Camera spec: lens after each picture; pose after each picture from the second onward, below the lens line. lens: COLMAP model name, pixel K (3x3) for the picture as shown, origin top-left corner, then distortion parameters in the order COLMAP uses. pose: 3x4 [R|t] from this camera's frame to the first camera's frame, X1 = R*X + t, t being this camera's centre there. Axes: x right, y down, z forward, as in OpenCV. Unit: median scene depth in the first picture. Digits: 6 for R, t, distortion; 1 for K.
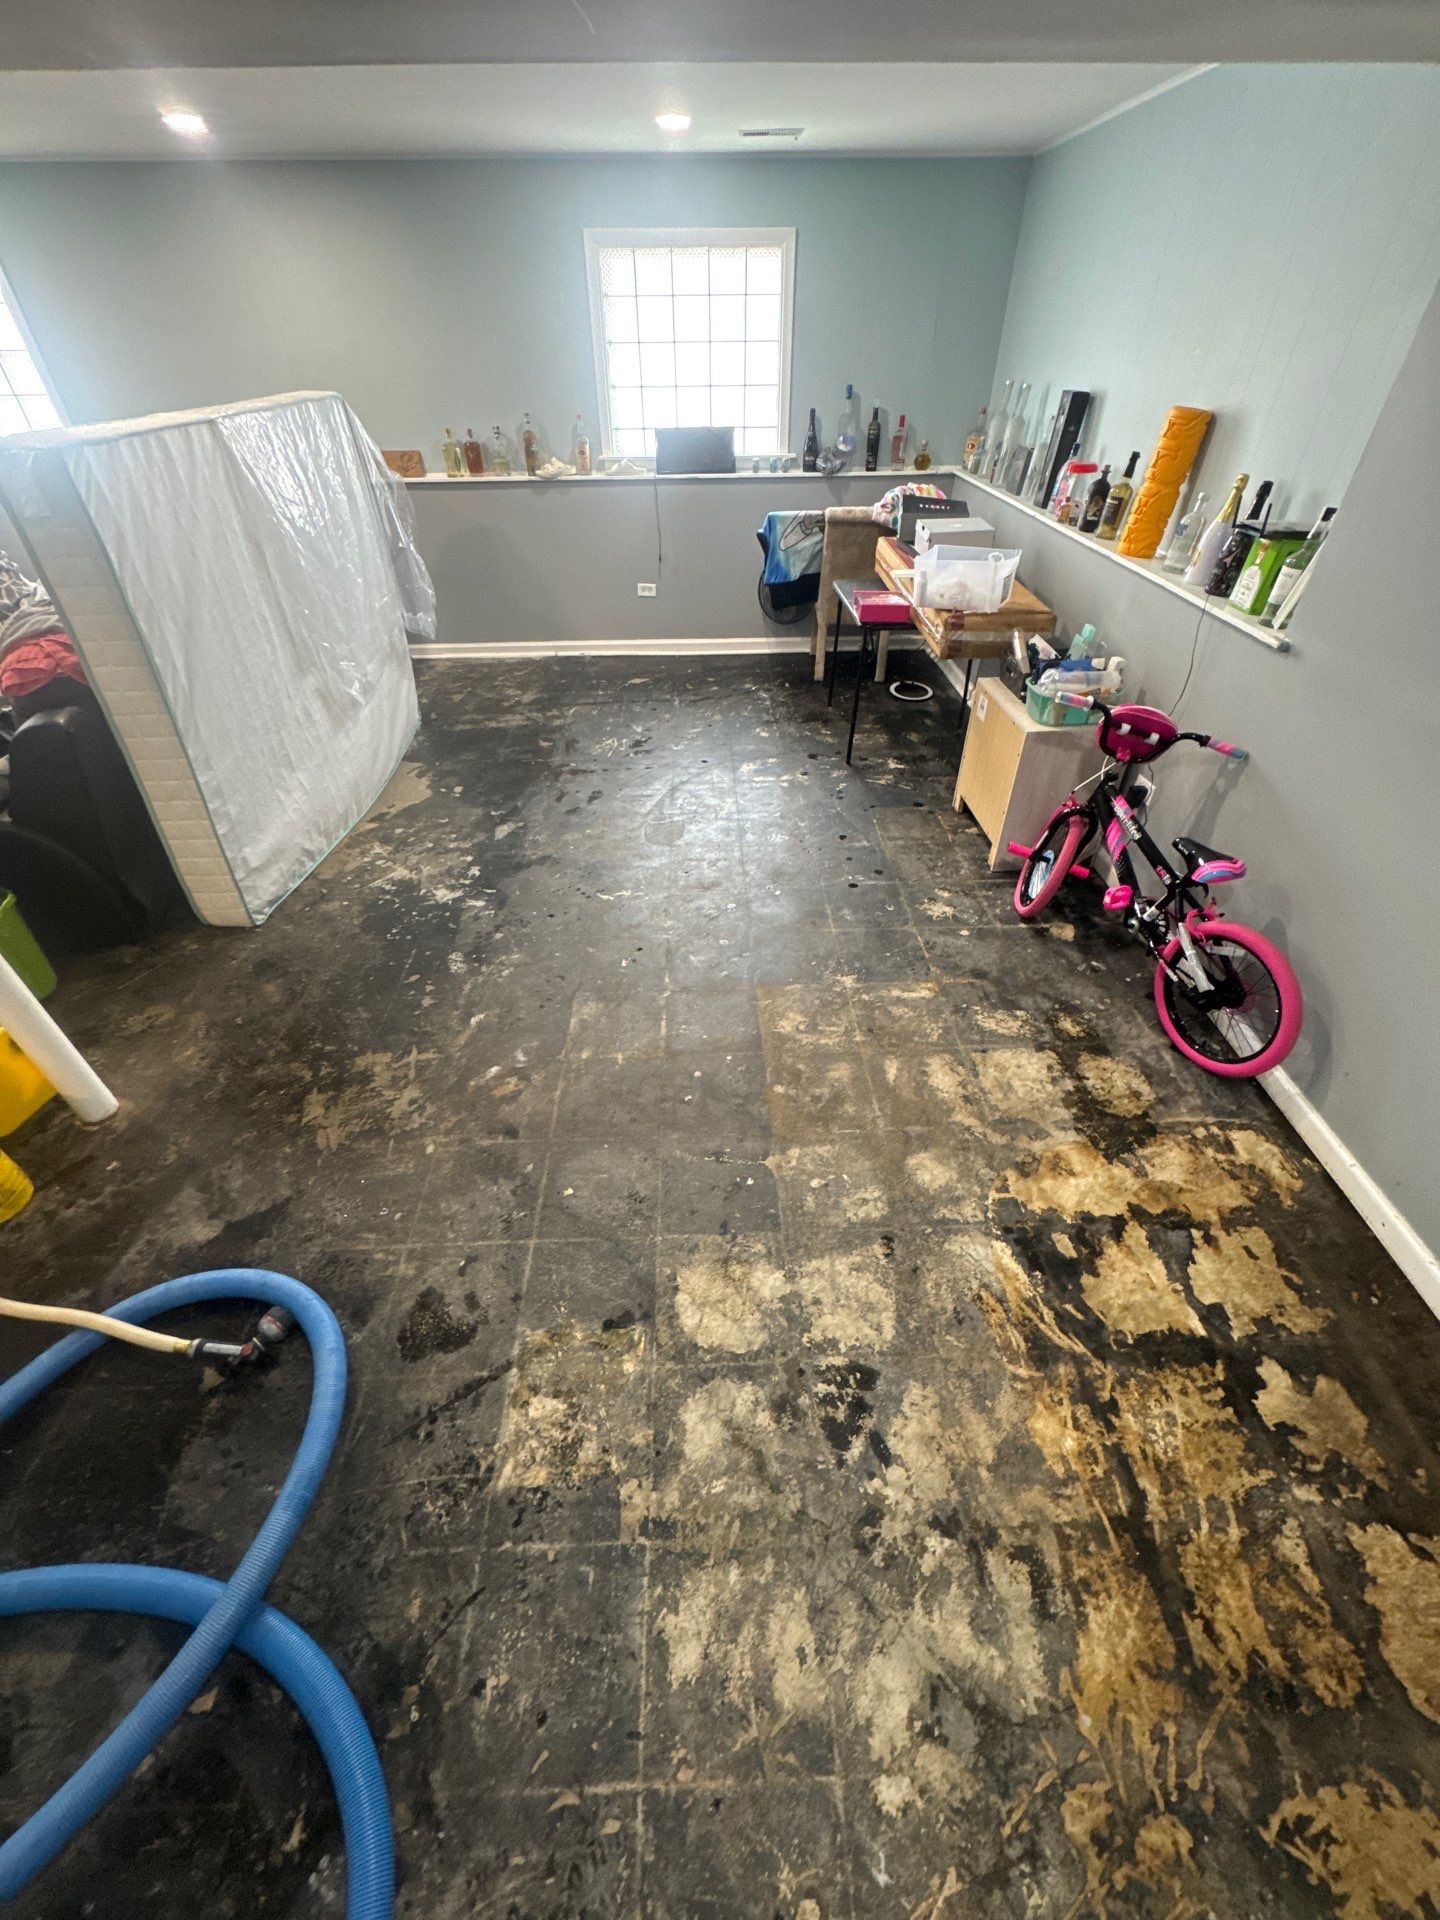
lens RADIAL K [[763.5, 0, 719.3], [0, 763.5, 957.0], [0, 0, 1]] dist [-0.002221, 0.000202]
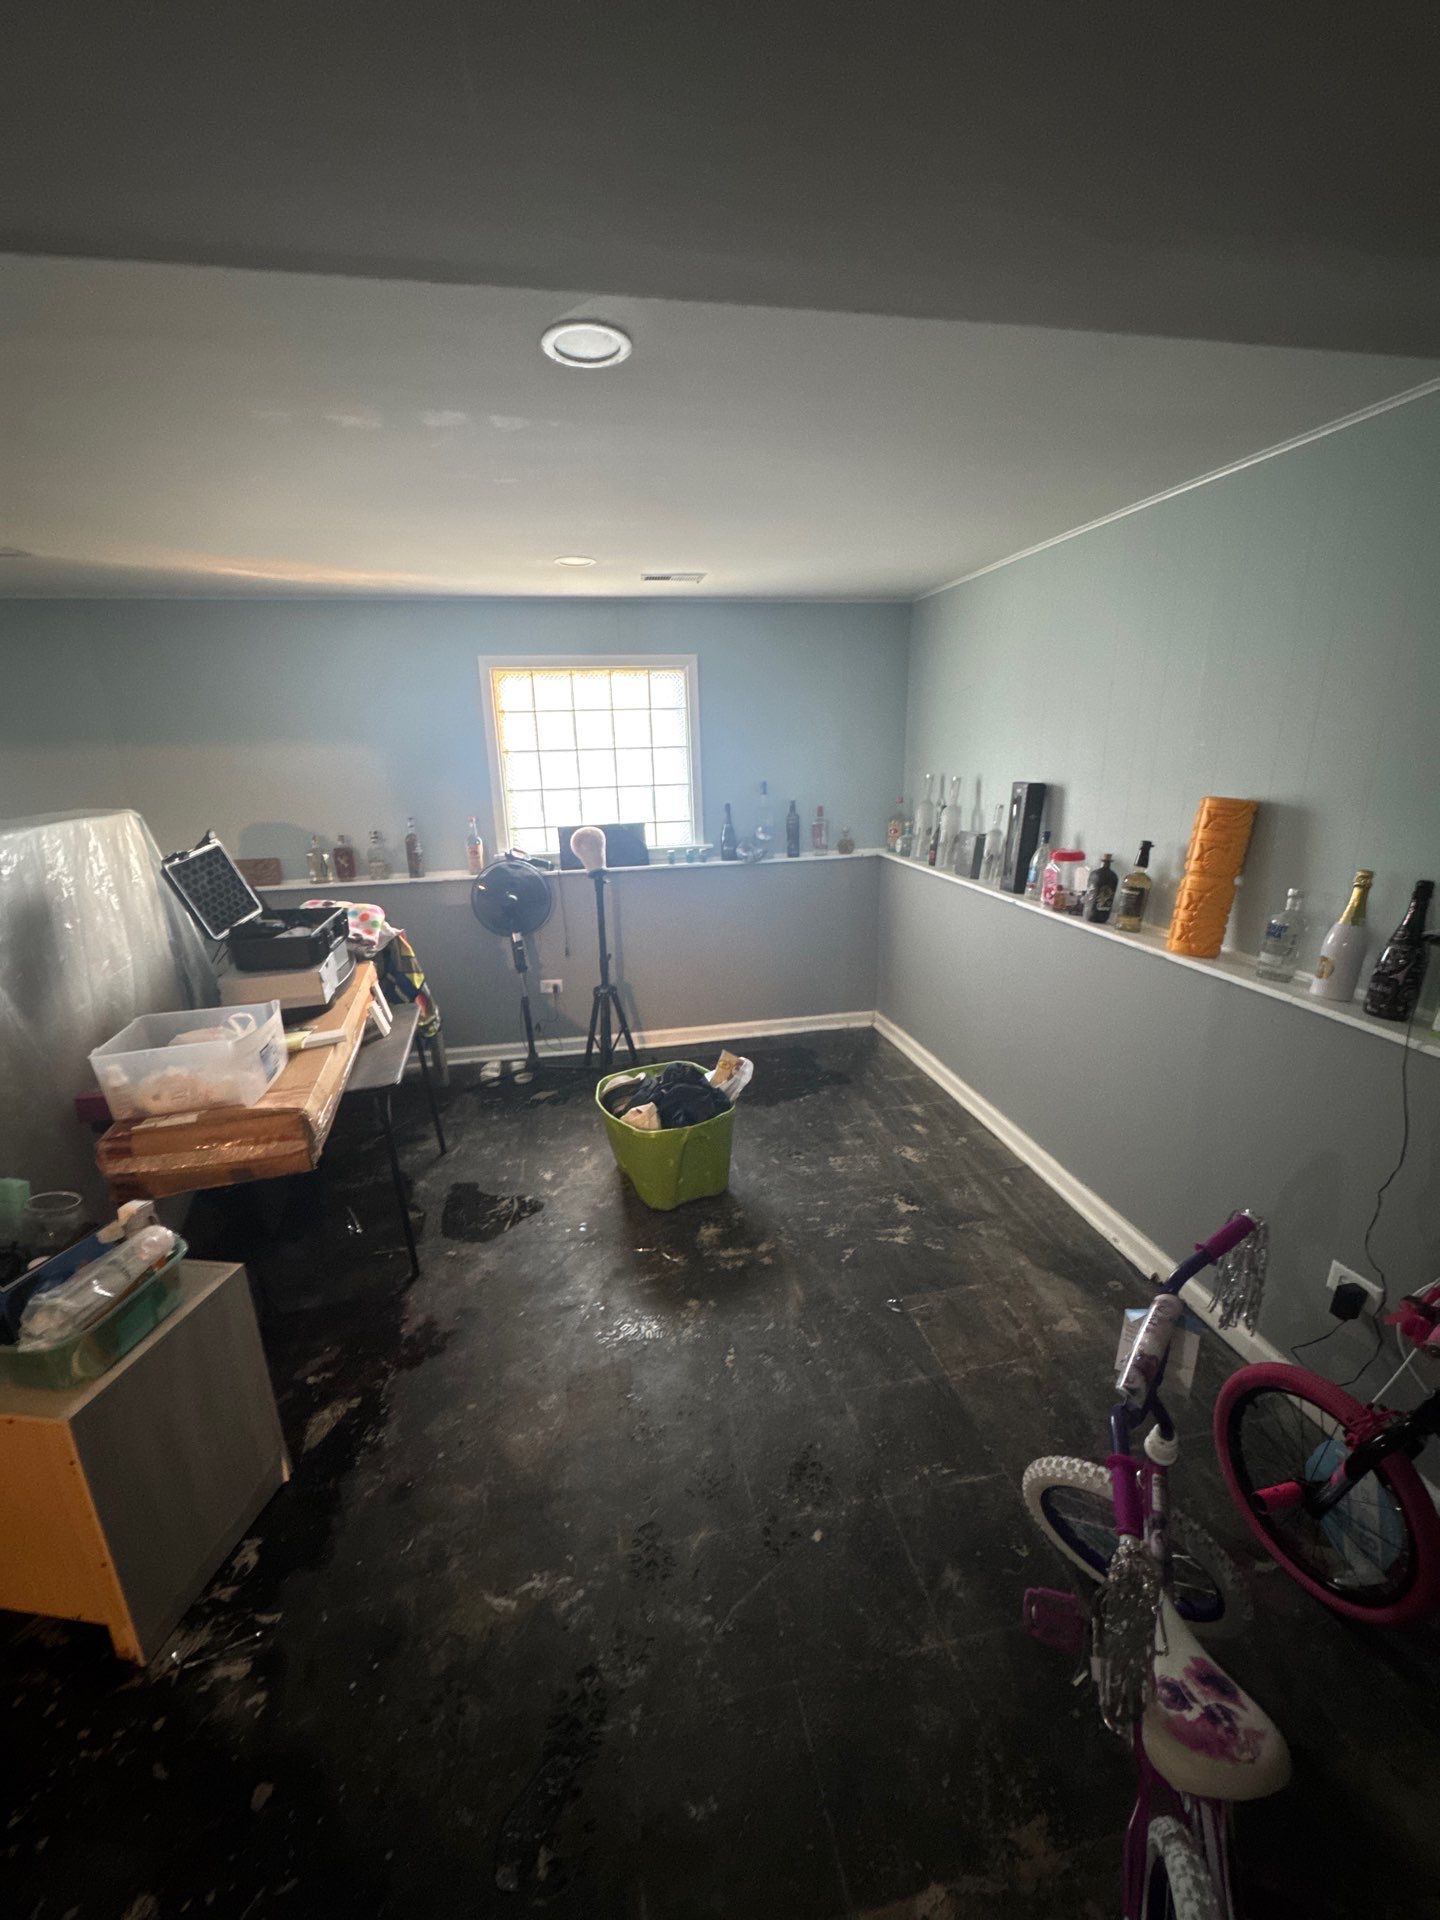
lens RADIAL K [[763.5, 0, 719.3], [0, 763.5, 957.0], [0, 0, 1]] dist [-0.002221, 0.000202]
pose [[0.988115, -0.058079, 0.142319, -0.047967], [0.110484, 0.912067, -0.394876, -0.250224], [-0.106870, 0.405907, 0.907645, 0.317422]]
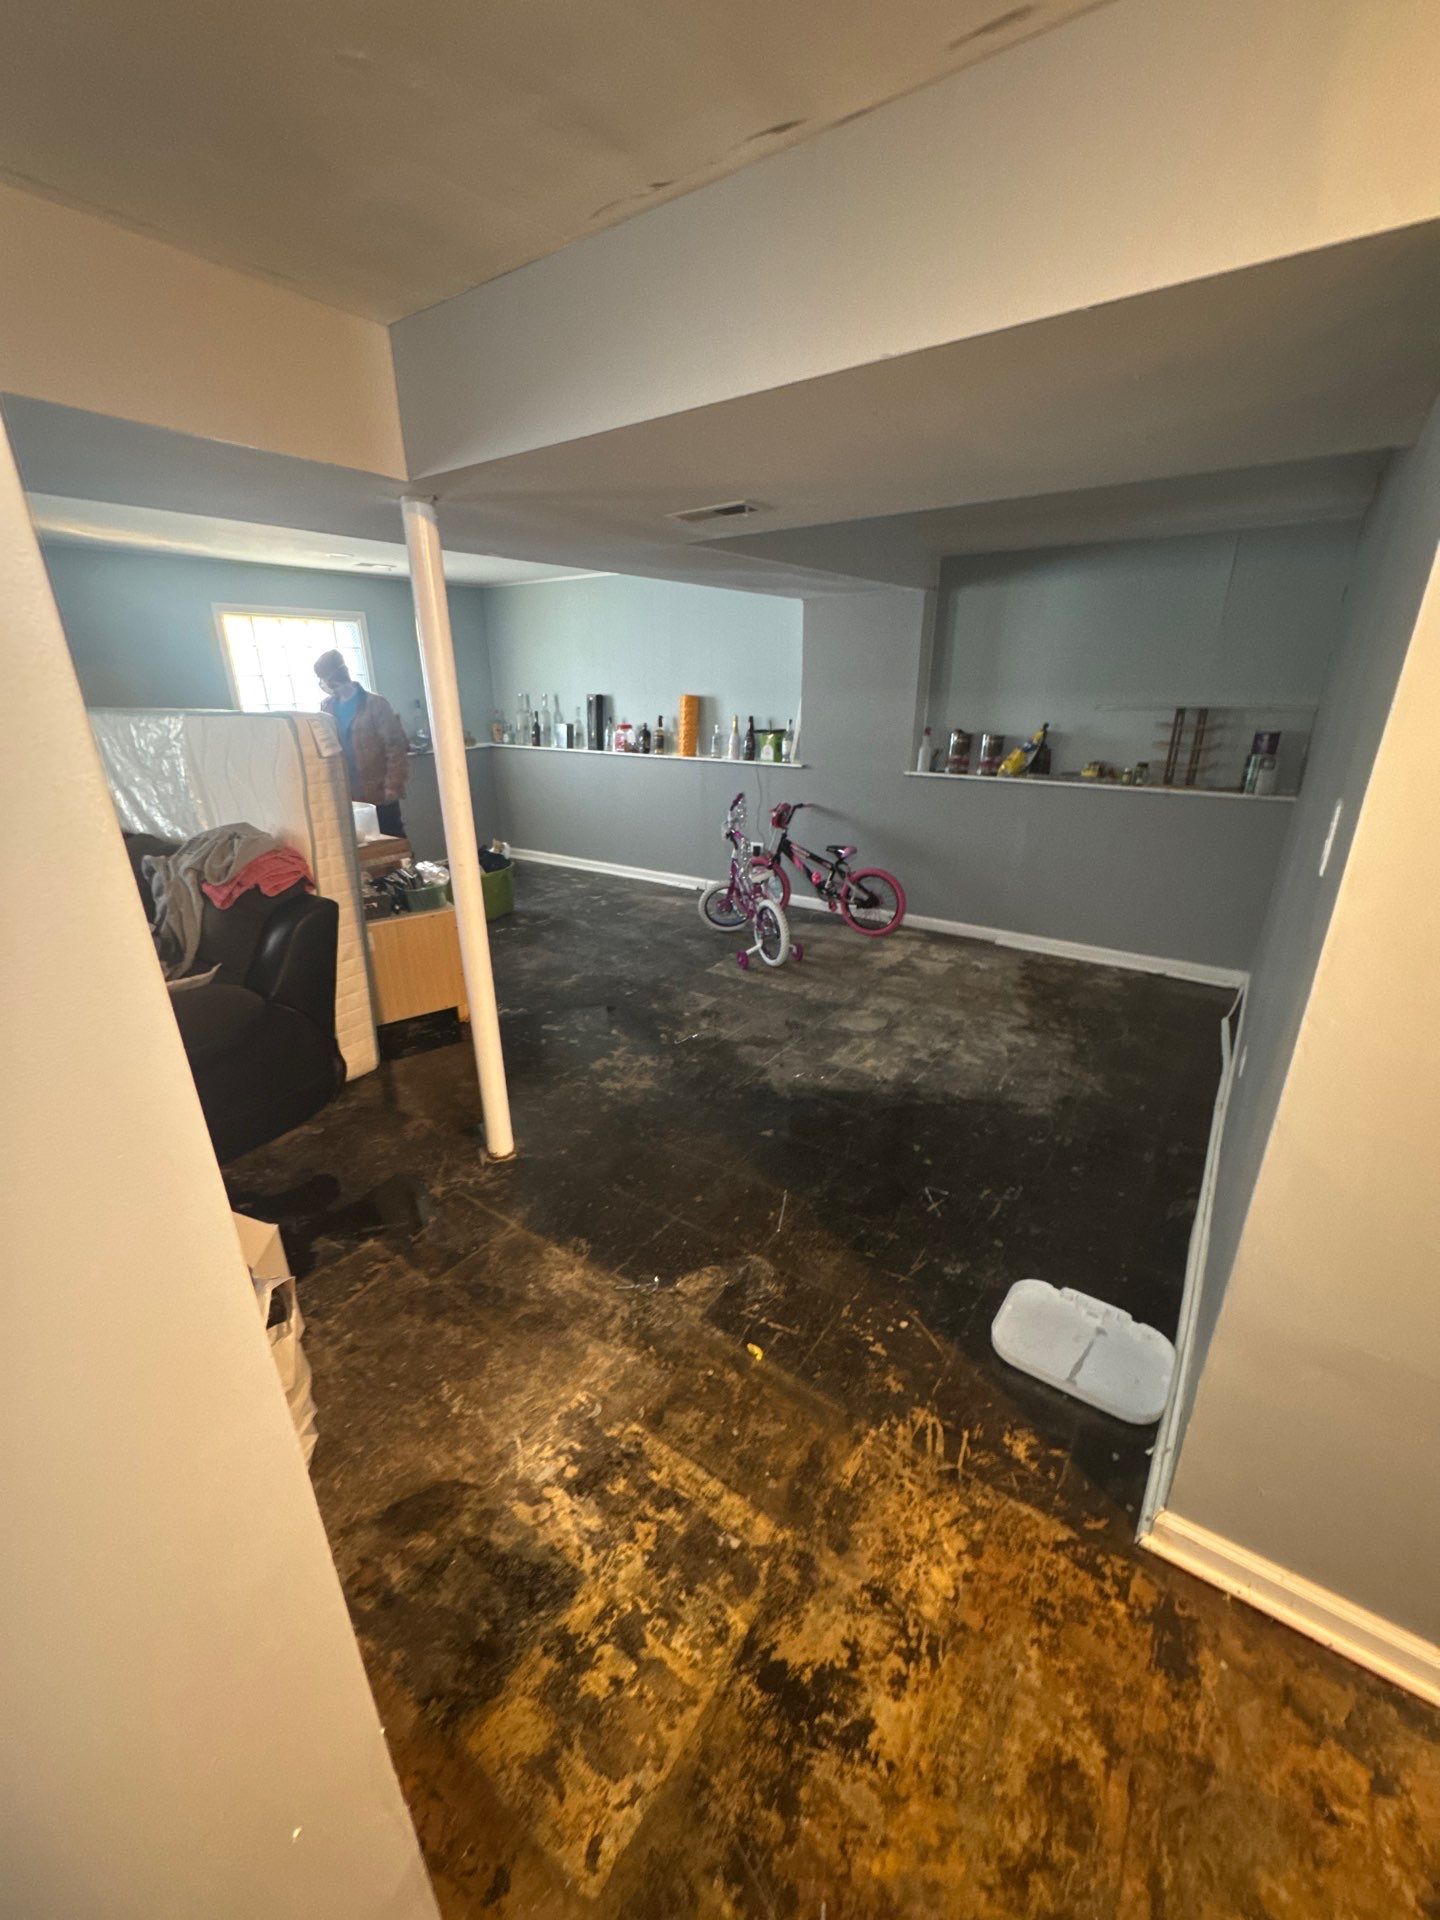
lens RADIAL K [[768.4, 0, 718.1], [0, 768.4, 958.1], [0, 0, 1]] dist [-0.002502, 0.000235]
pose [[0.602743, -0.274461, 0.749248, -1.033496], [0.510054, 0.854626, -0.097258, 0.166831], [-0.613633, 0.440779, 0.655109, -0.153474]]
